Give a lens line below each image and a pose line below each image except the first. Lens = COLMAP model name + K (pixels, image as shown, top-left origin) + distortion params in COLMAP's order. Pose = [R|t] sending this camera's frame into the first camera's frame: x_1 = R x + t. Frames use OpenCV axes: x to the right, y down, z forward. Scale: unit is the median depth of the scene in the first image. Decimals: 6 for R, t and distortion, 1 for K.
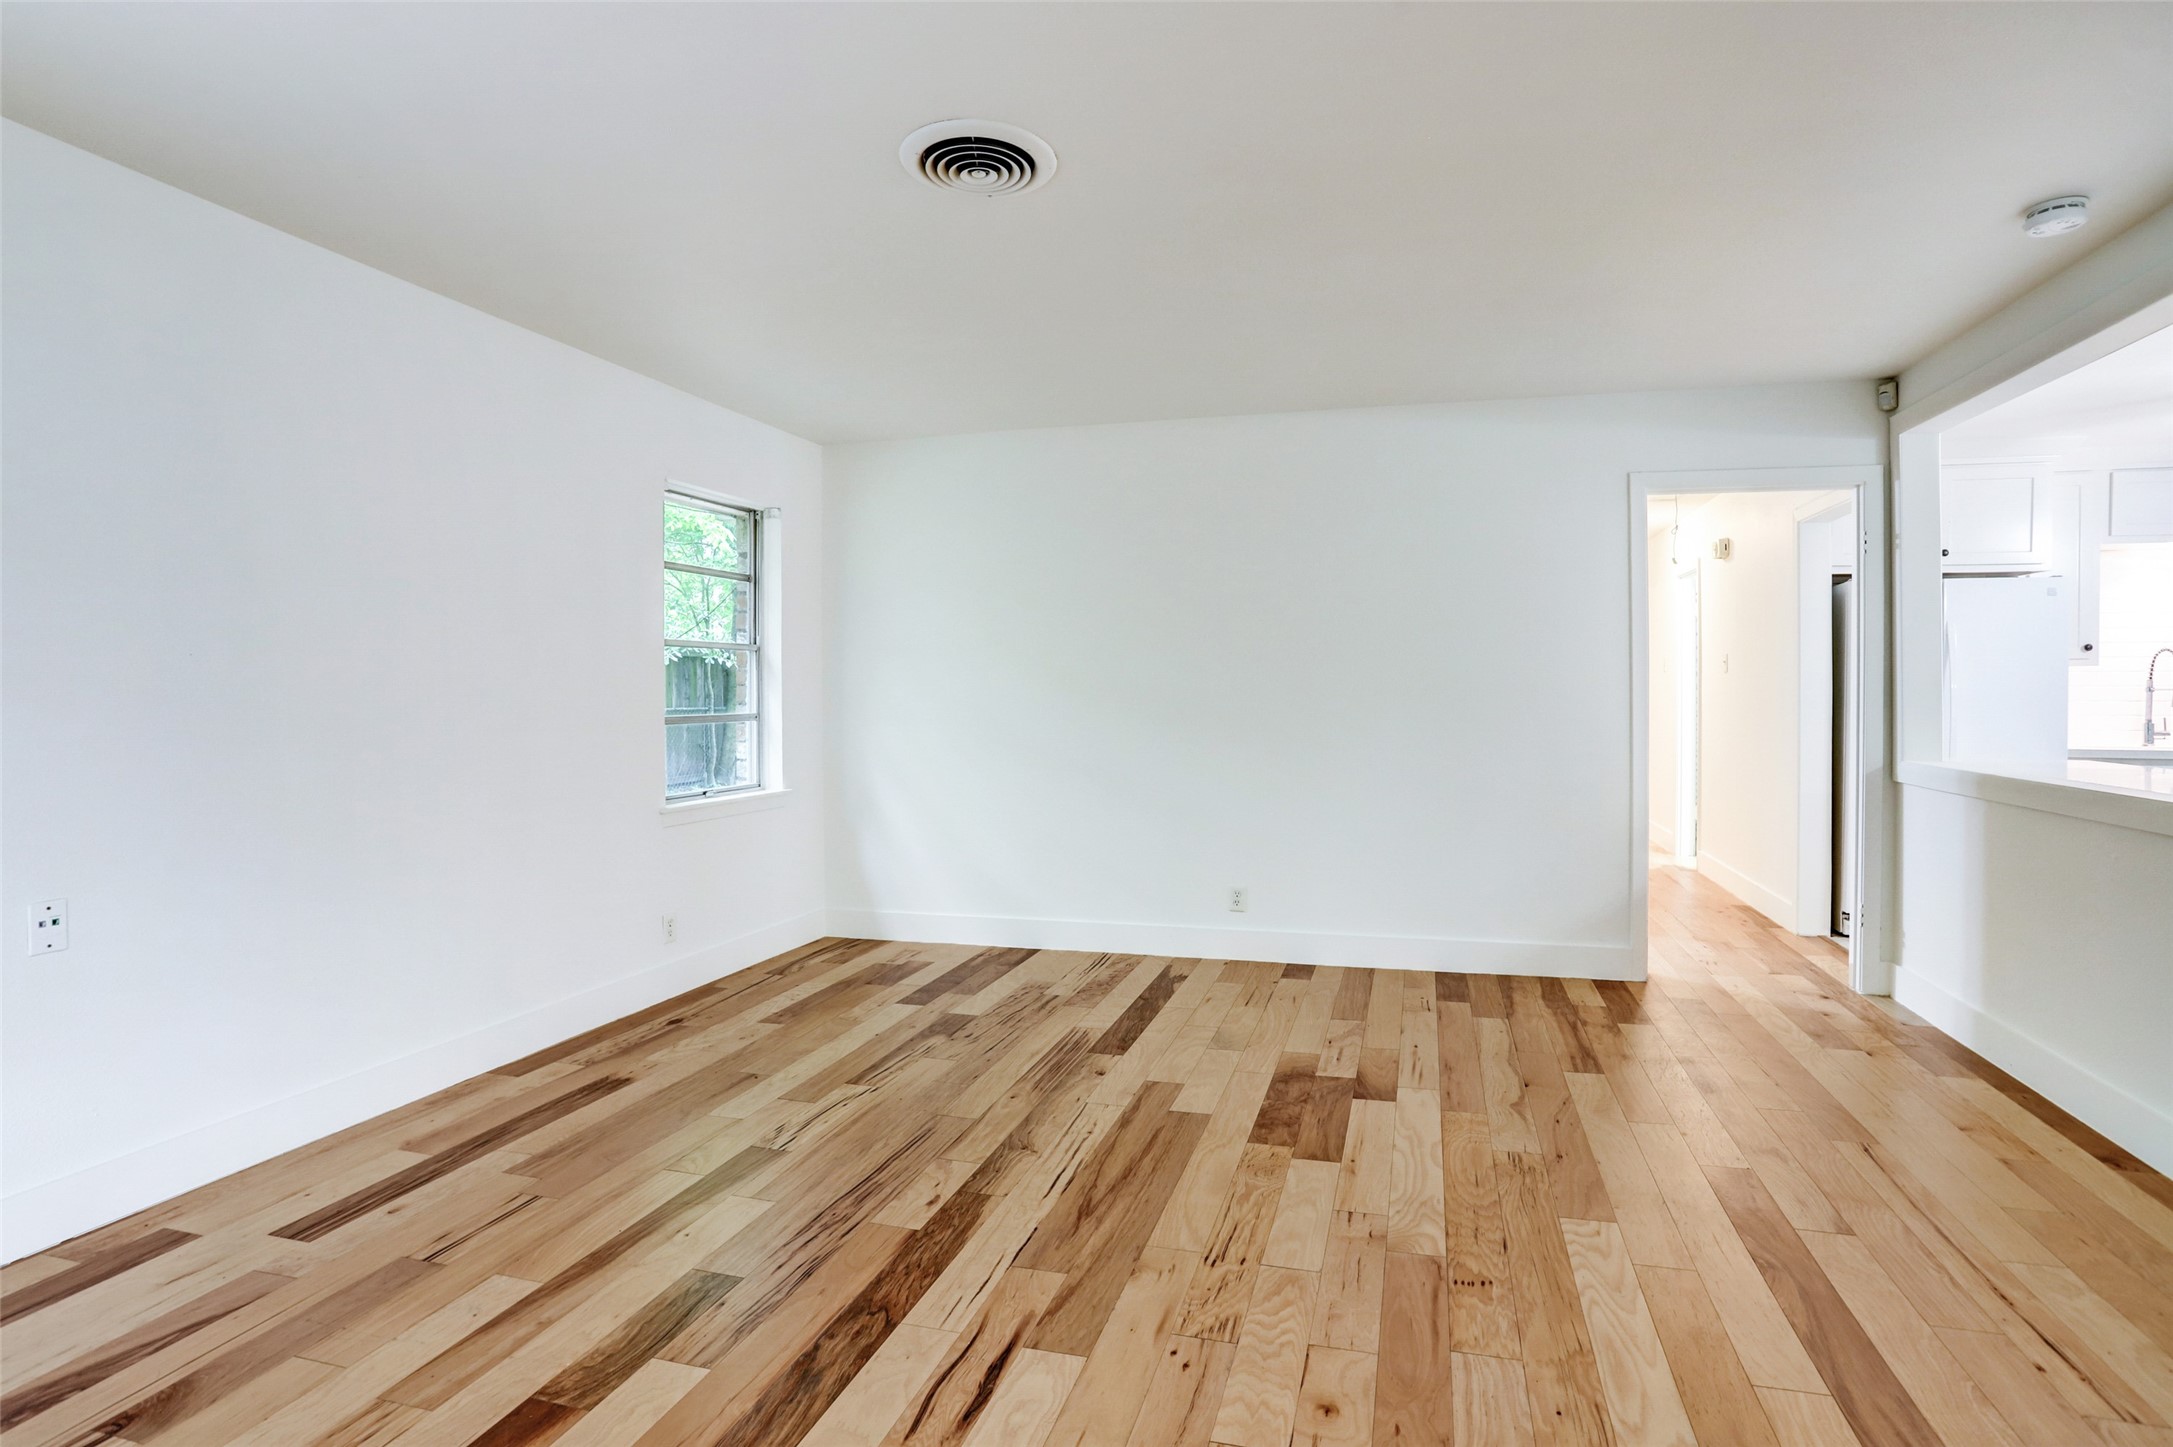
lens RADIAL K [[1103.5, 0, 1092.8], [0, 1103.5, 694.8], [0, 0, 1]] dist [-0.003952, 0.011549]
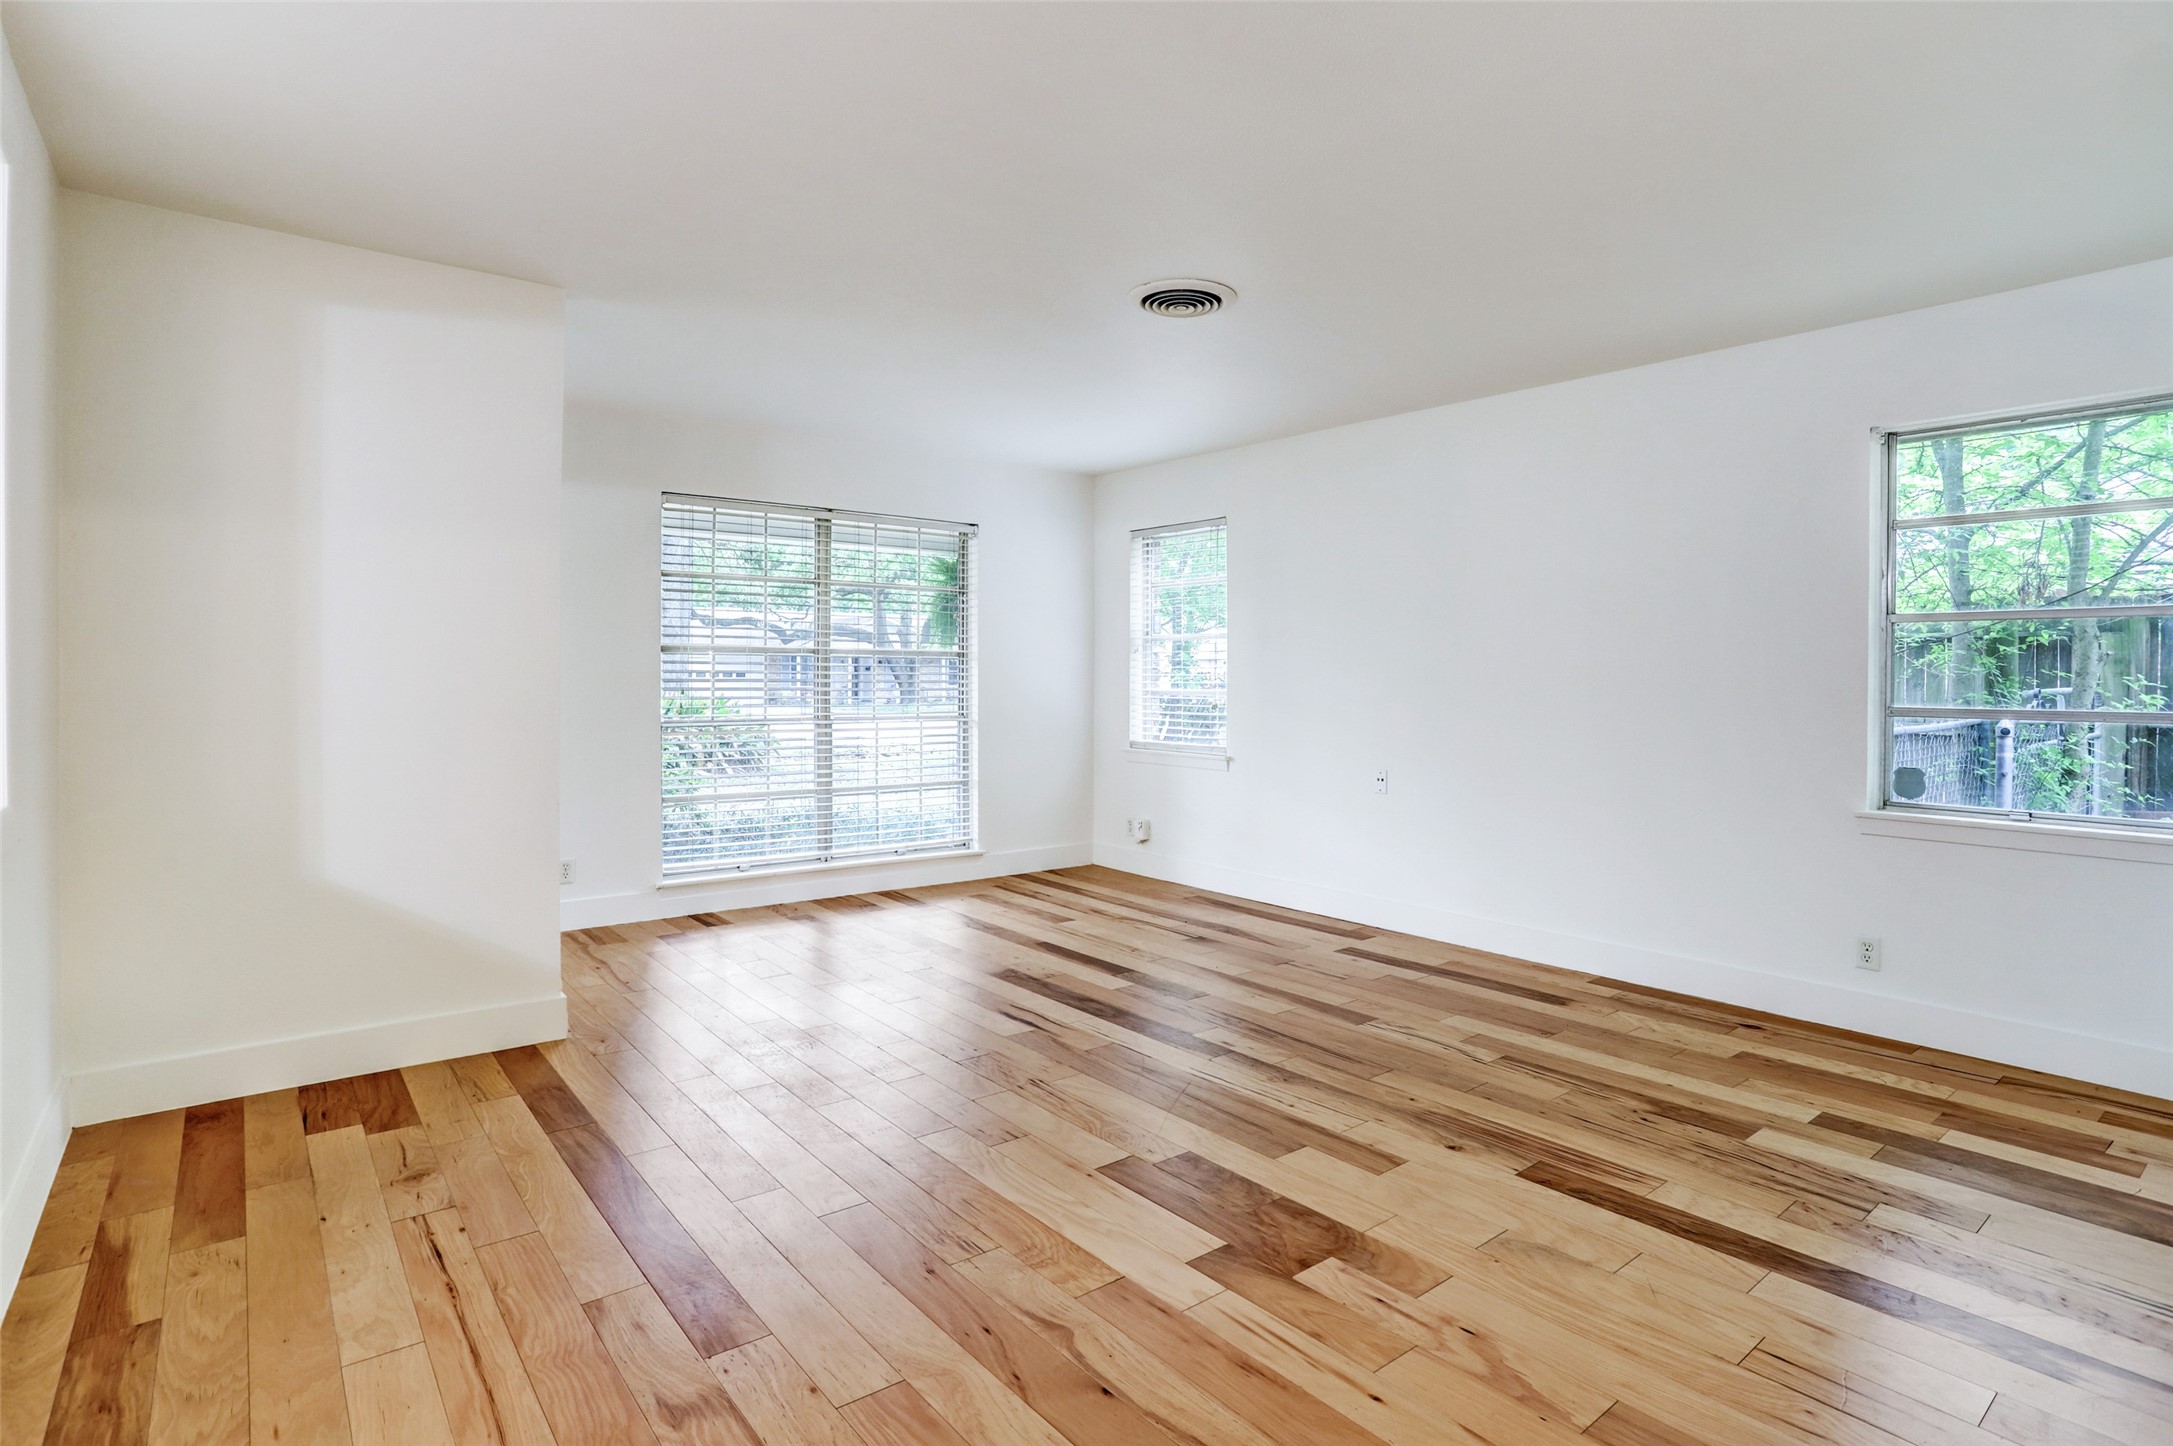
lens RADIAL K [[1103.5, 0, 1092.8], [0, 1103.5, 694.3], [0, 0, 1]] dist [-0.003952, 0.011549]
pose [[-0.584324, 0.003236, -0.811514, 0.820032], [-0.002764, 0.999978, 0.005977, 0.017482], [0.811516, 0.005736, -0.584302, 1.293899]]
